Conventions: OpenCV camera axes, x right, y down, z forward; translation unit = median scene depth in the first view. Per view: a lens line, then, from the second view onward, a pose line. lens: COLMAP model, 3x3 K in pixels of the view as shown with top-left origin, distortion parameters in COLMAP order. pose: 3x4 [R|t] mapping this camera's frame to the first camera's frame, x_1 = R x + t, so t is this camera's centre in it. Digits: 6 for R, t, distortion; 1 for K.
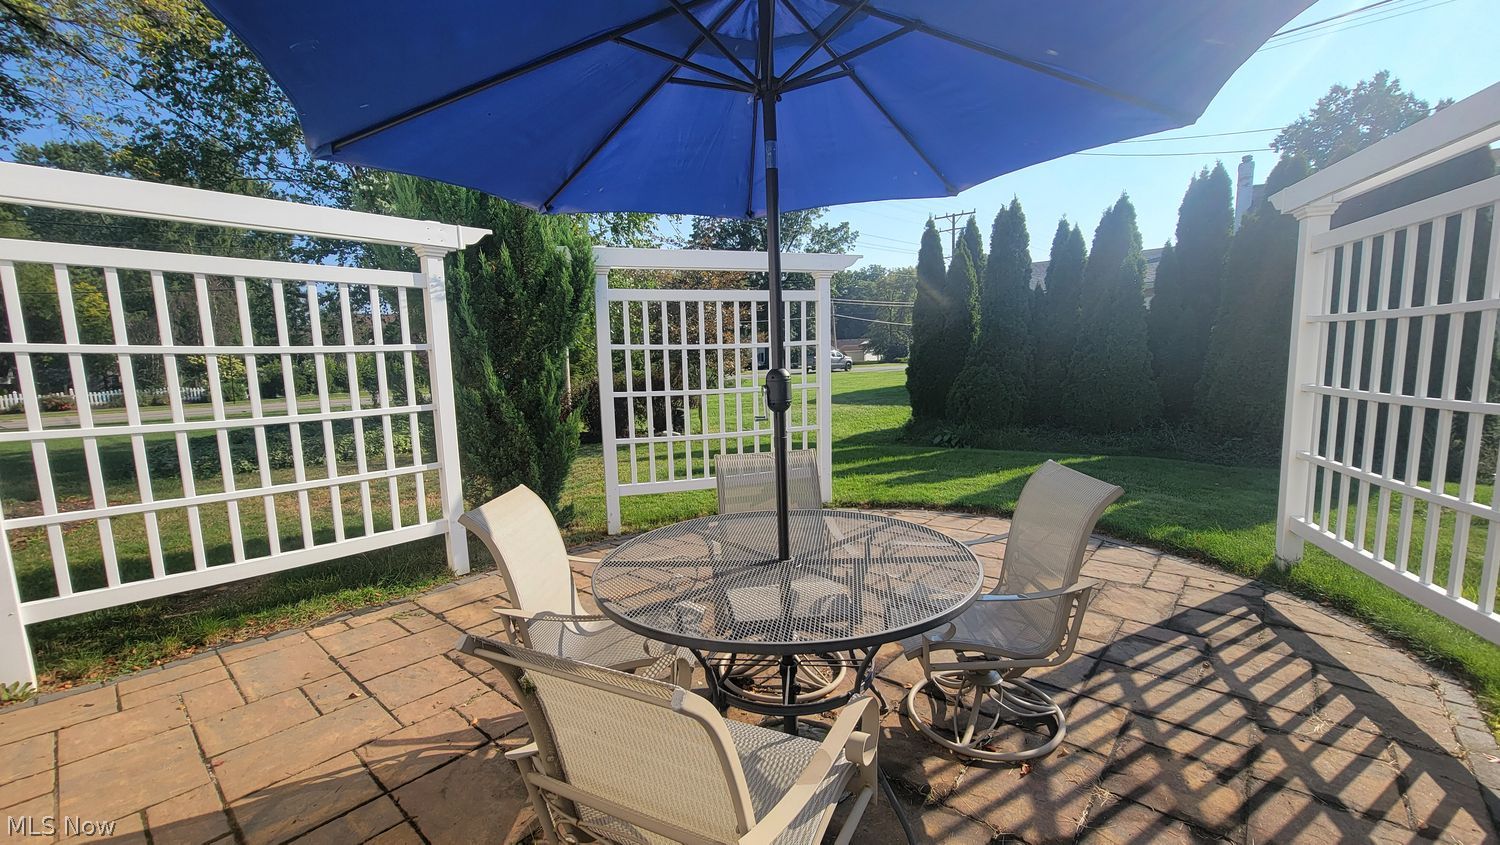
lens RADIAL K [[615.0, 0, 747.5], [0, 615.0, 443.1], [0, 0, 1]] dist [-0.007663, -0.000128]
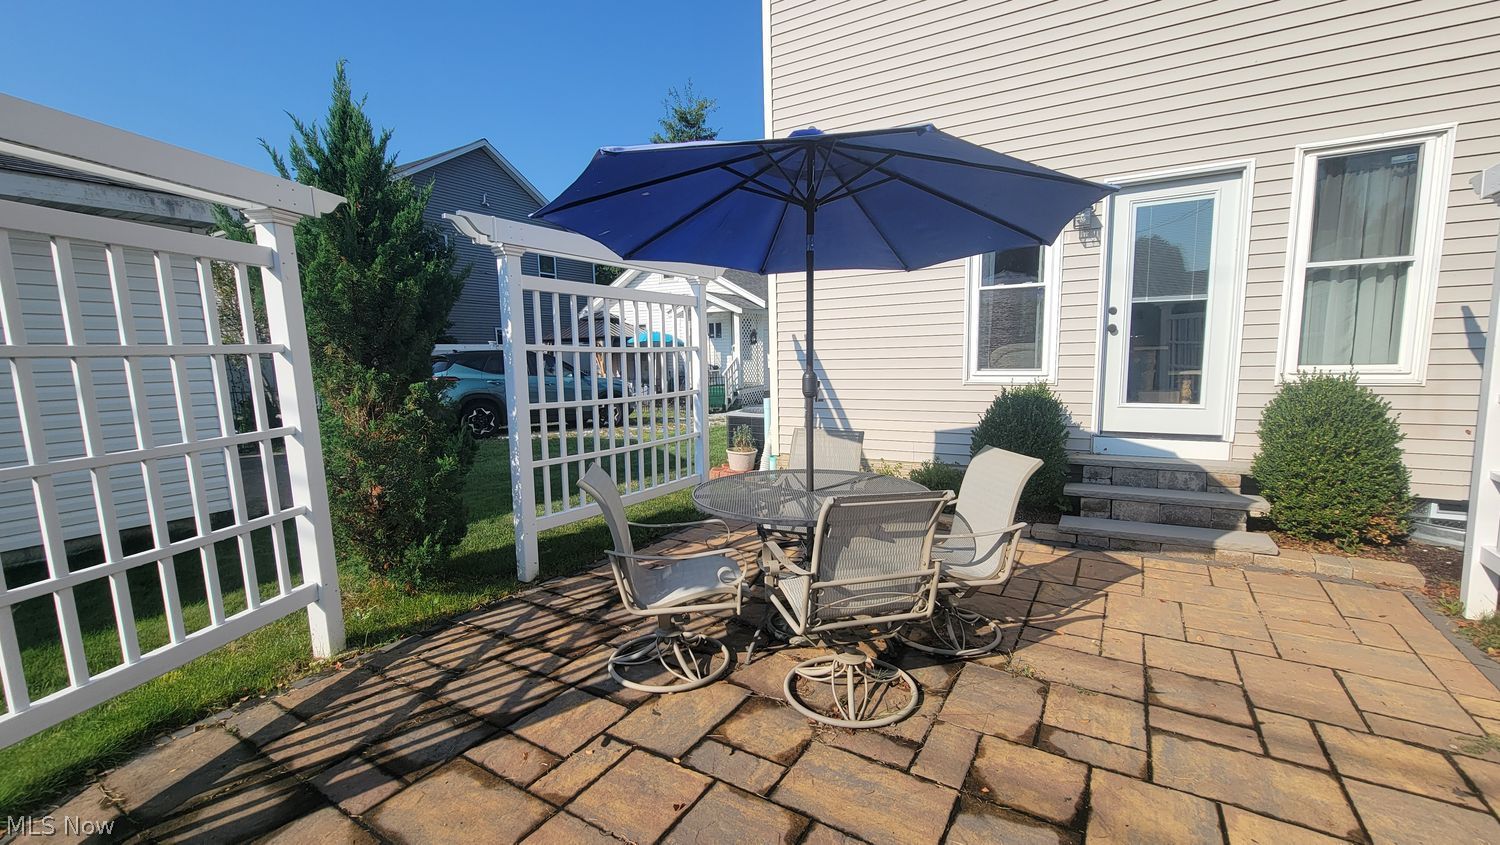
lens RADIAL K [[615.0, 0, 747.5], [0, 615.0, 443.1], [0, 0, 1]] dist [-0.007663, -0.000128]
pose [[-0.983853, 0.074673, -0.162657, 0.361191], [0.028929, 0.963205, 0.267207, -0.278855], [0.176625, 0.258187, -0.949812, 1.892217]]
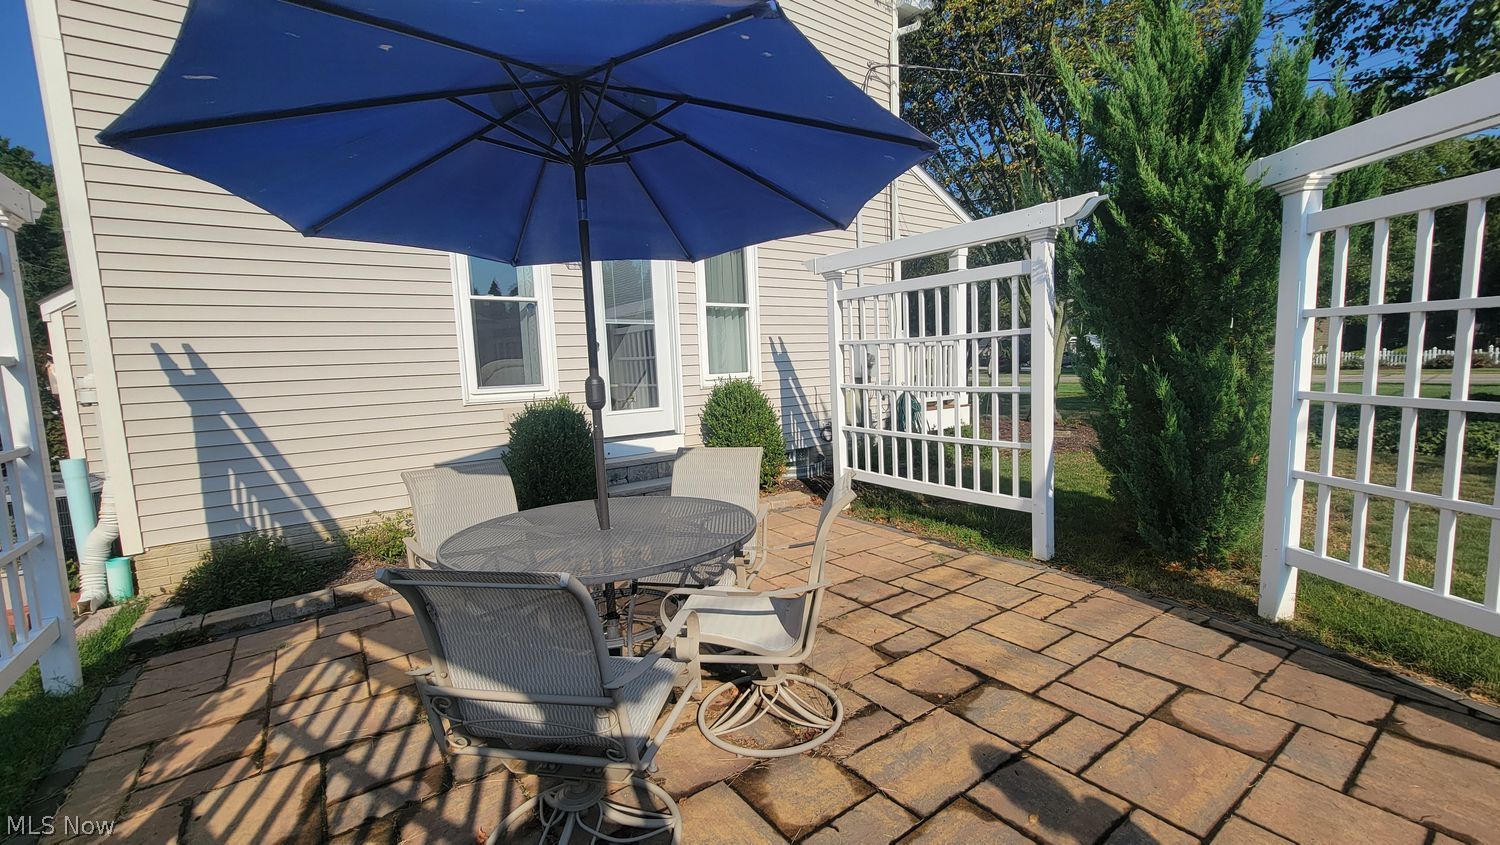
lens RADIAL K [[615.0, 0, 747.5], [0, 615.0, 443.1], [0, 0, 1]] dist [-0.007663, -0.000128]
pose [[-0.204836, 0.171724, -0.963615, 0.929411], [-0.082804, 0.977920, 0.191875, -0.202465], [0.975288, 0.119094, -0.186094, 1.141233]]
